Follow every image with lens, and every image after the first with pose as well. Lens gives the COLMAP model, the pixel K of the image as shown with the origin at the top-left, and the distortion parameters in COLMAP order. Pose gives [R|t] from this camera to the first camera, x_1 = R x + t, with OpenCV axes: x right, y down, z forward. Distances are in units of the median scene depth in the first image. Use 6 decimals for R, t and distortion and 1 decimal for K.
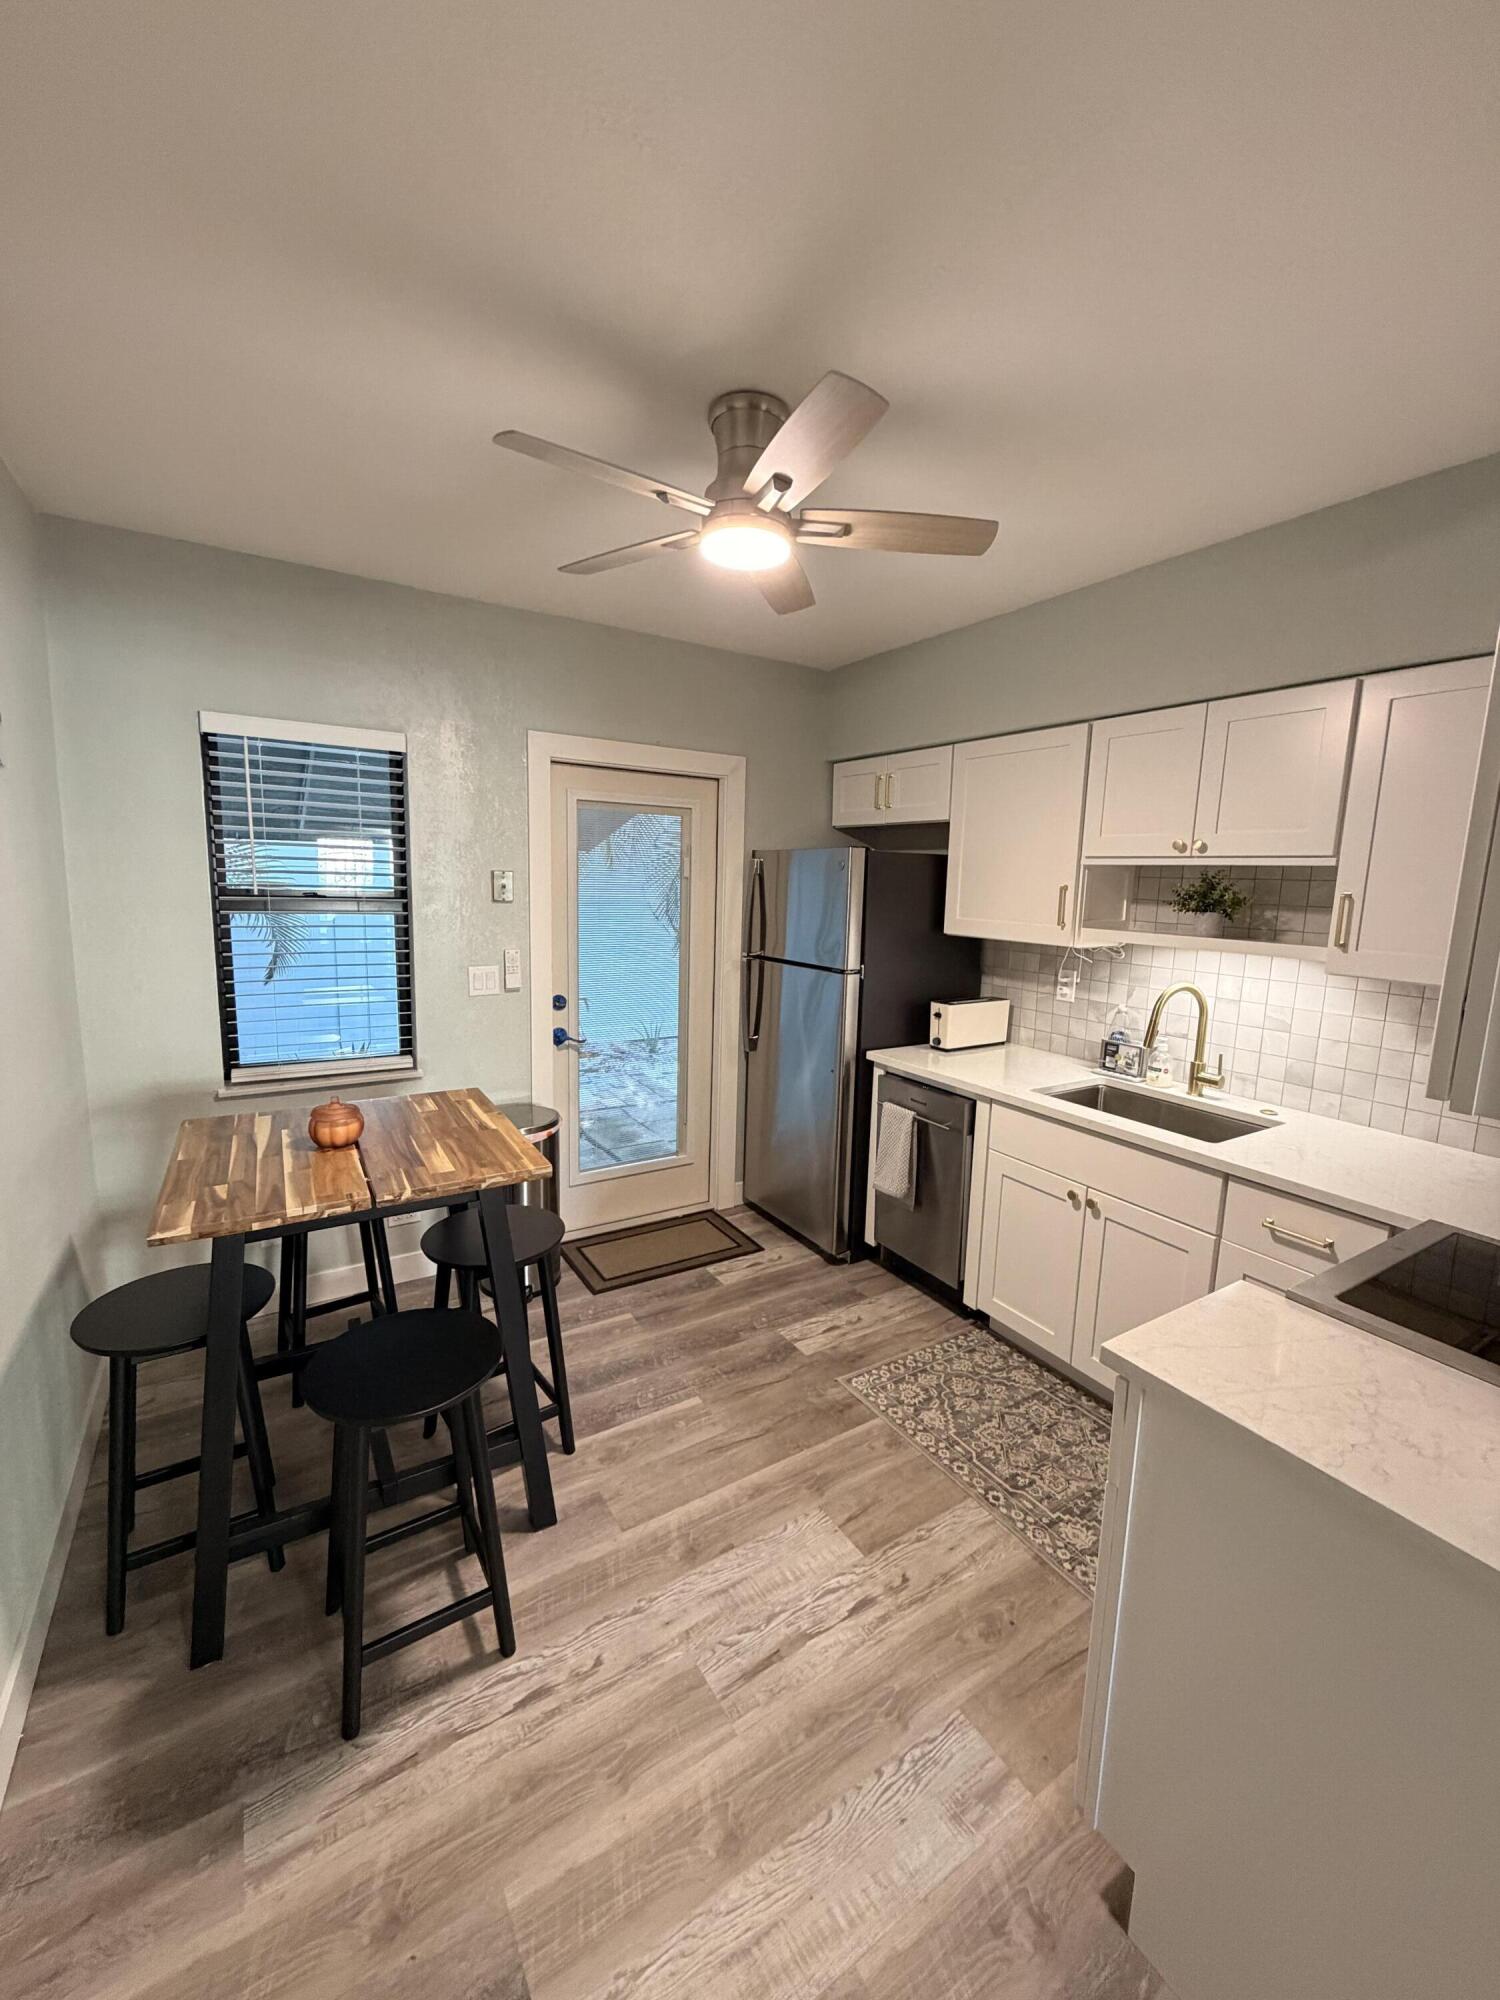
lens RADIAL K [[793.2, 0, 753.3], [0, 793.2, 996.6], [0, 0, 1]] dist [-0.000234, 0.000255]
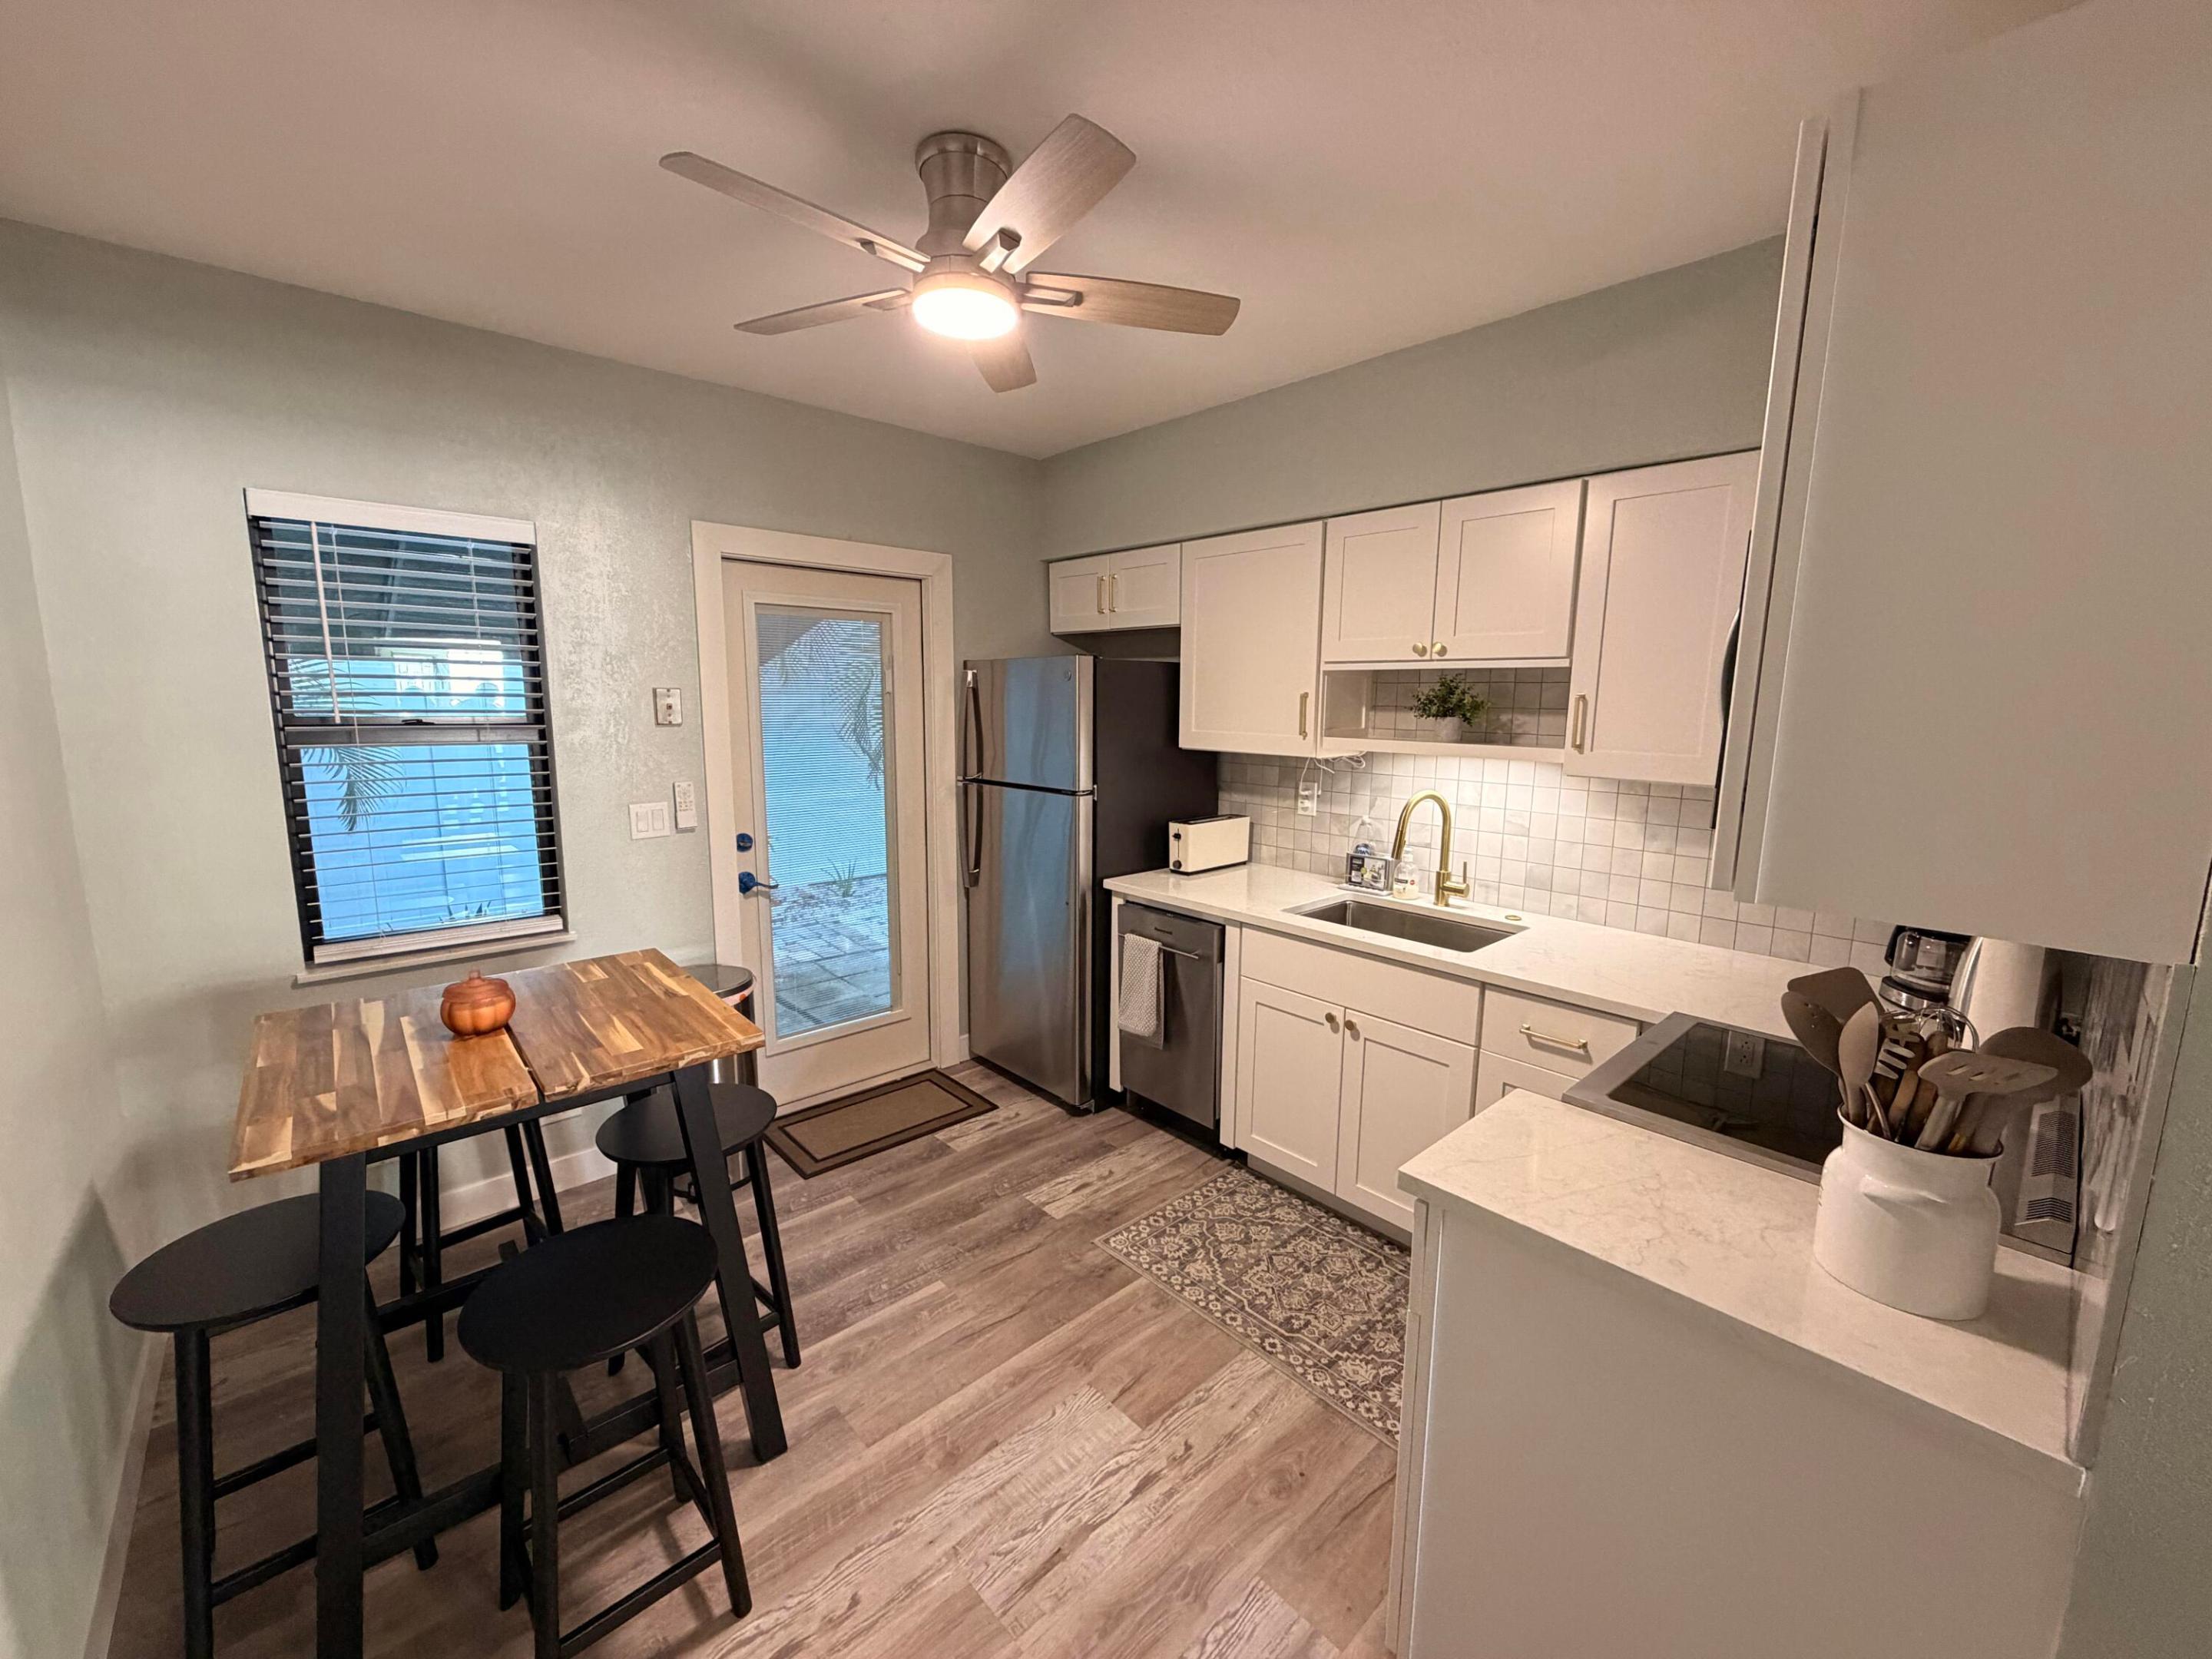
lens RADIAL K [[877.3, 0, 1103.6], [0, 877.3, 829.9], [0, 0, 1]] dist [-0.000234, 0.000255]
pose [[0.984029, -0.045474, 0.172104, -0.041164], [0.044256, 0.998961, 0.010905, 0.001751], [-0.172421, -0.003114, 0.985018, 0.012177]]
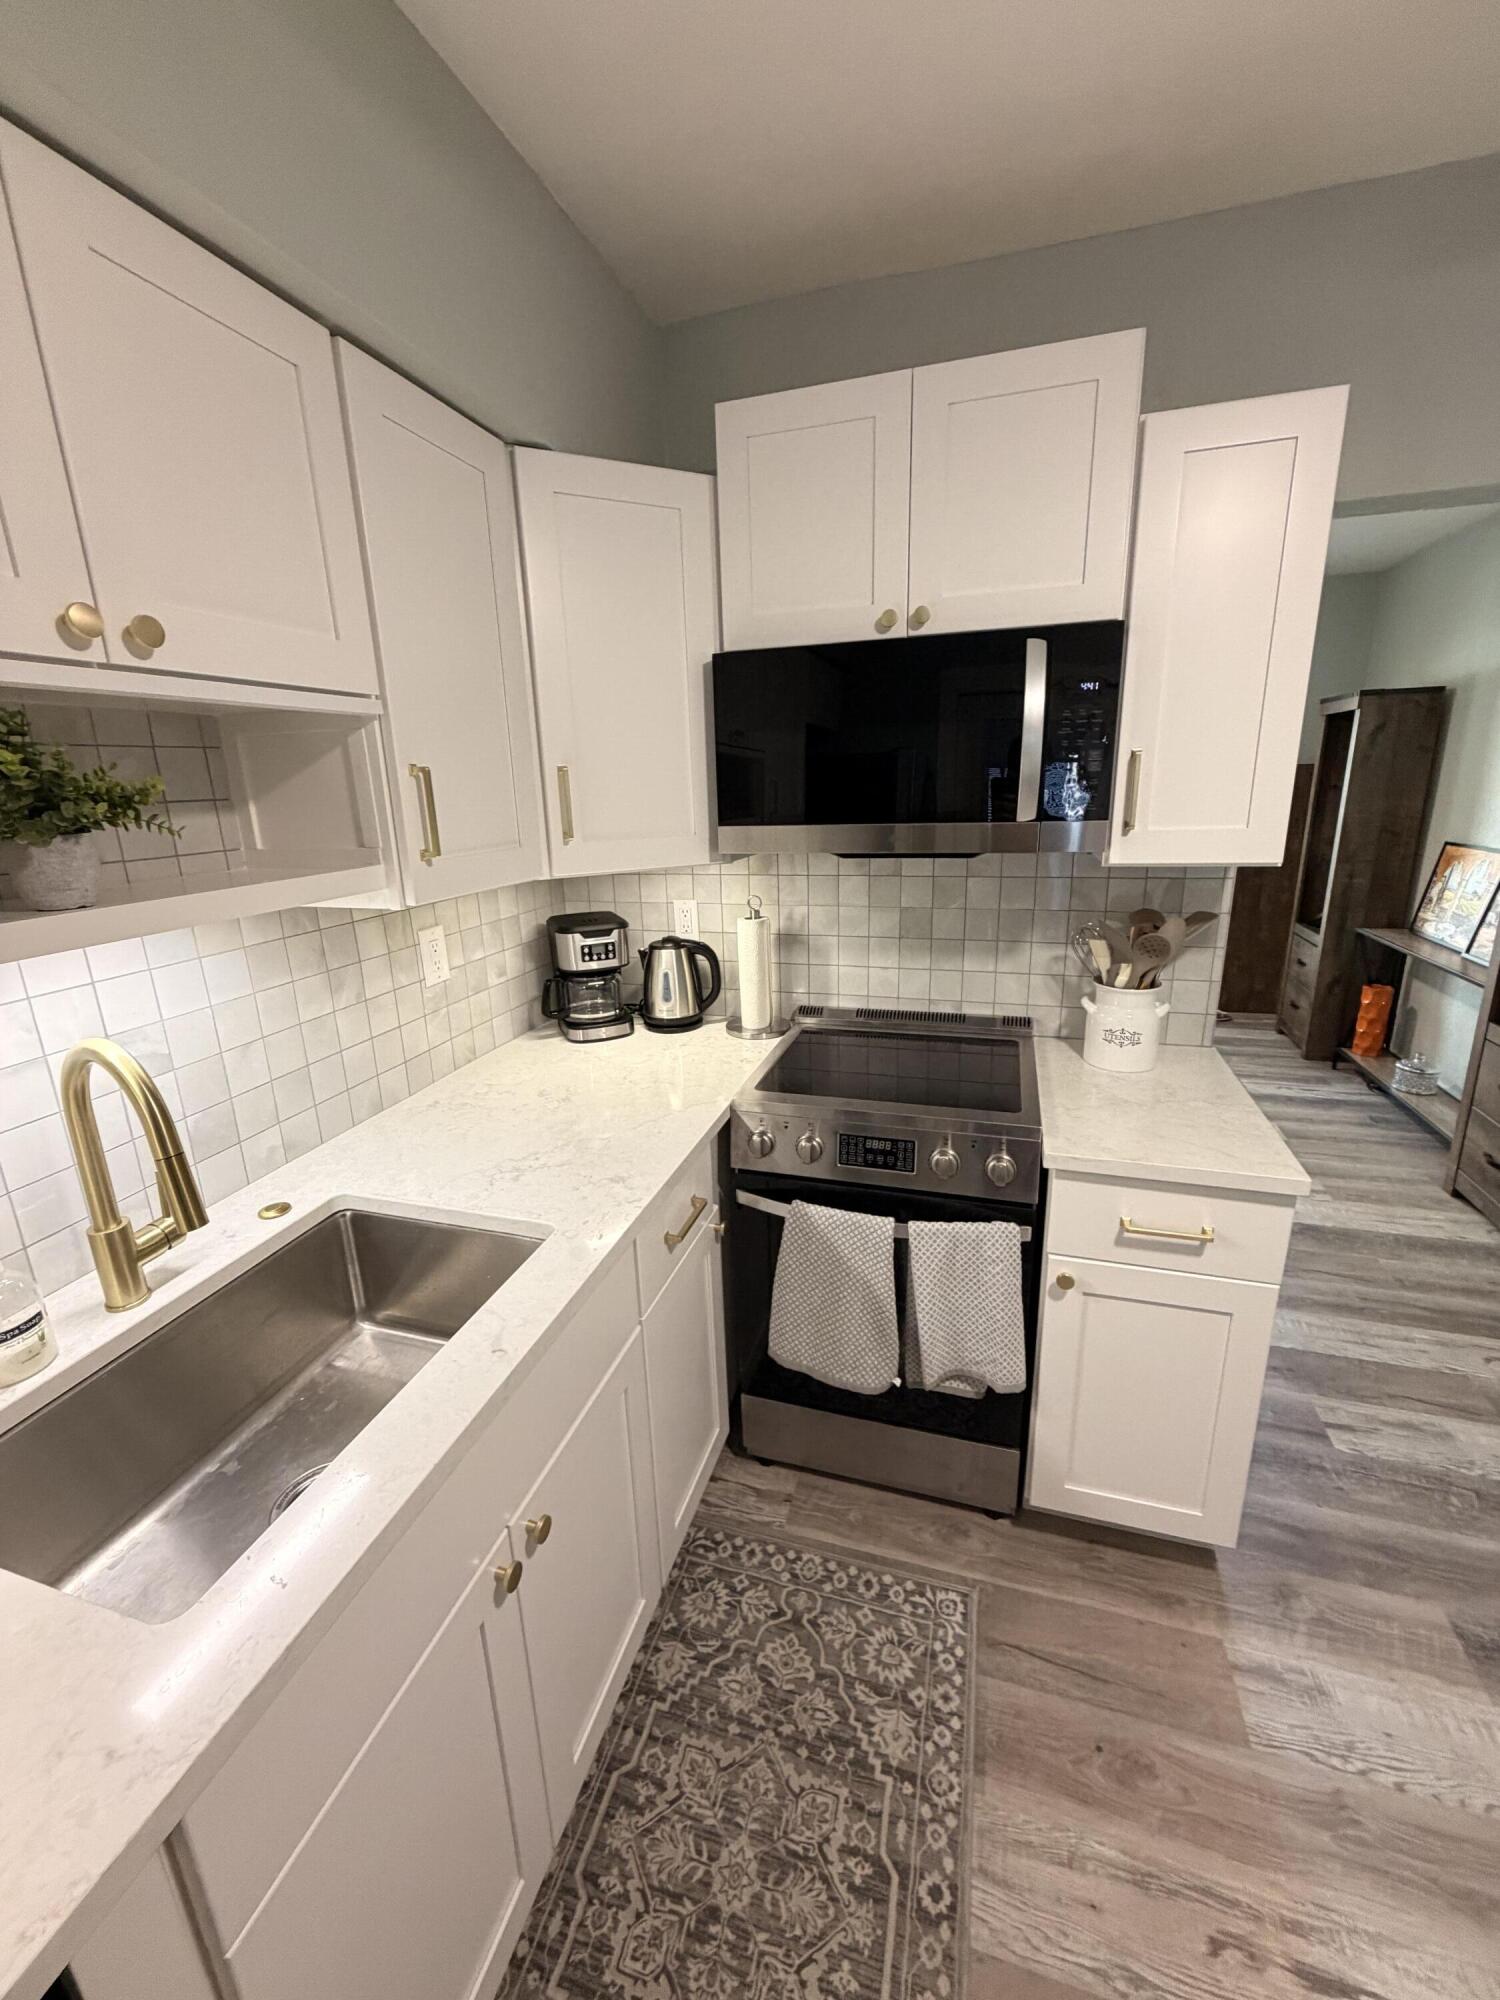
lens RADIAL K [[793.2, 0, 749.7], [0, 793.2, 994.9], [0, 0, 1]] dist [-0.000234, 0.000255]
pose [[-0.653699, -0.209408, 0.727204, 0.116364], [0.124118, 0.918270, 0.376000, -0.158565], [-0.746507, 0.336049, -0.574280, 1.162814]]
